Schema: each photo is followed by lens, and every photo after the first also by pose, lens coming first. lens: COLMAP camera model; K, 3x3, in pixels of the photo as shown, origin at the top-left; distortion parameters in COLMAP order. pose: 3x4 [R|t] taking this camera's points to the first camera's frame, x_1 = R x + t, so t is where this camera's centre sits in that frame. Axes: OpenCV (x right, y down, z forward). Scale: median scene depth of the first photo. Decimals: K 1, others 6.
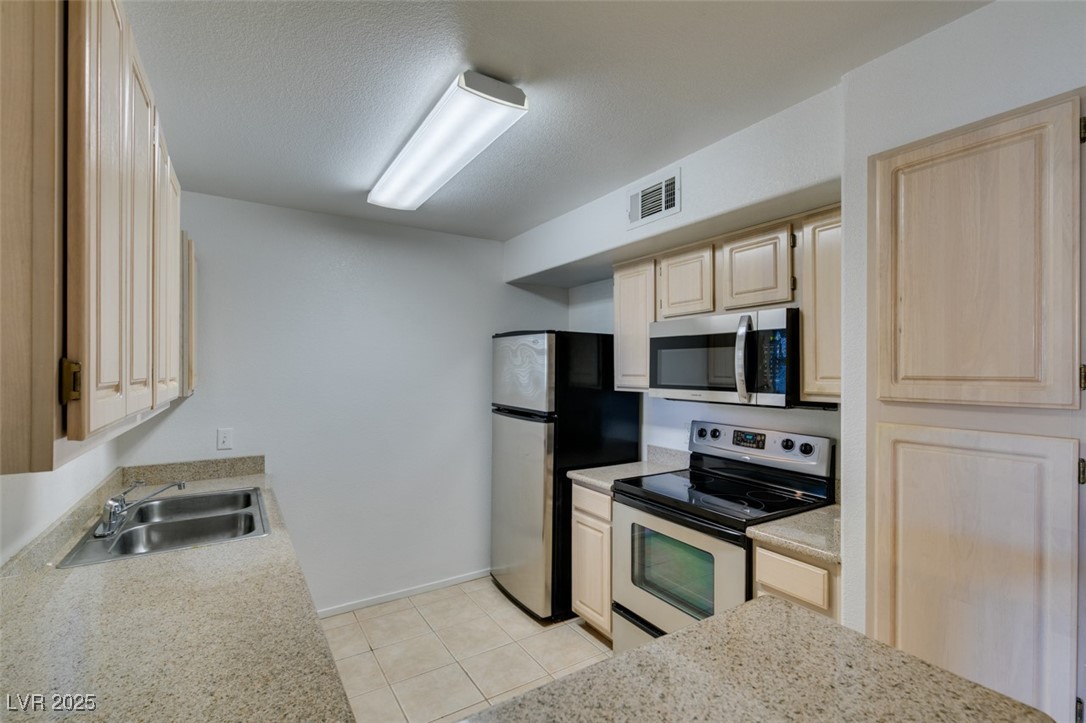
lens RADIAL K [[486.0, 0, 542.1], [0, 486.0, 365.0], [0, 0, 1]] dist [0.001275, -0.000402]
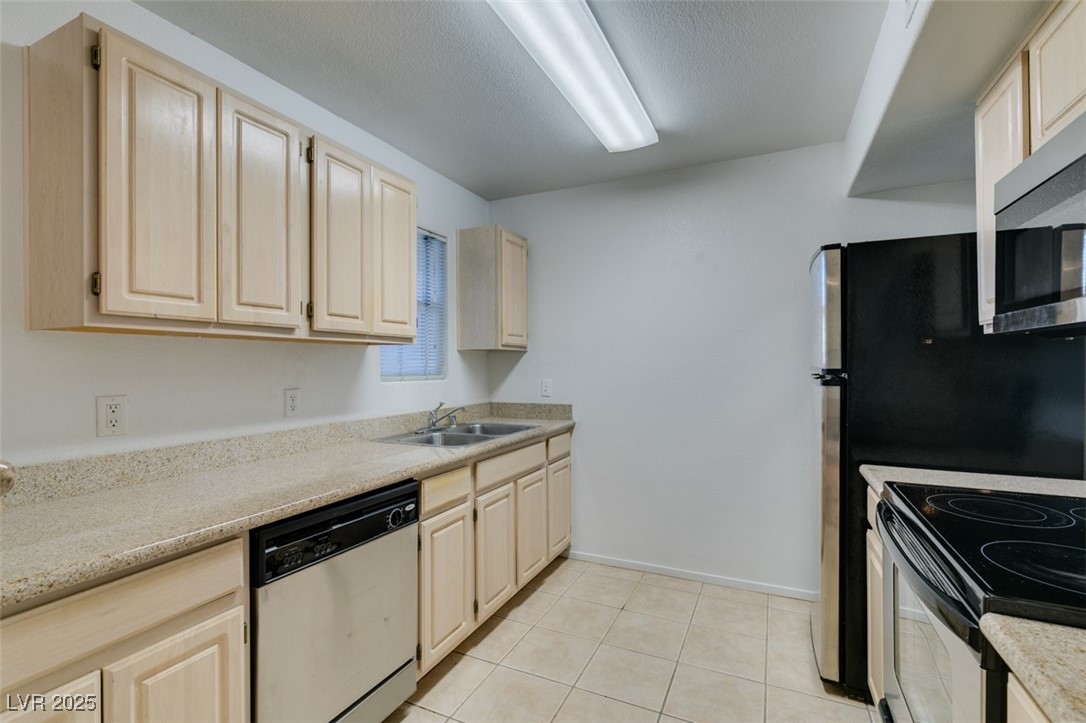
lens RADIAL K [[486.0, 0, 542.1], [0, 486.0, 365.0], [0, 0, 1]] dist [0.001275, -0.000402]
pose [[0.534387, 0.000568, -0.845240, 0.362360], [0.008493, 0.999946, 0.006042, 0.082620], [0.845197, -0.010407, 0.534353, 0.321887]]
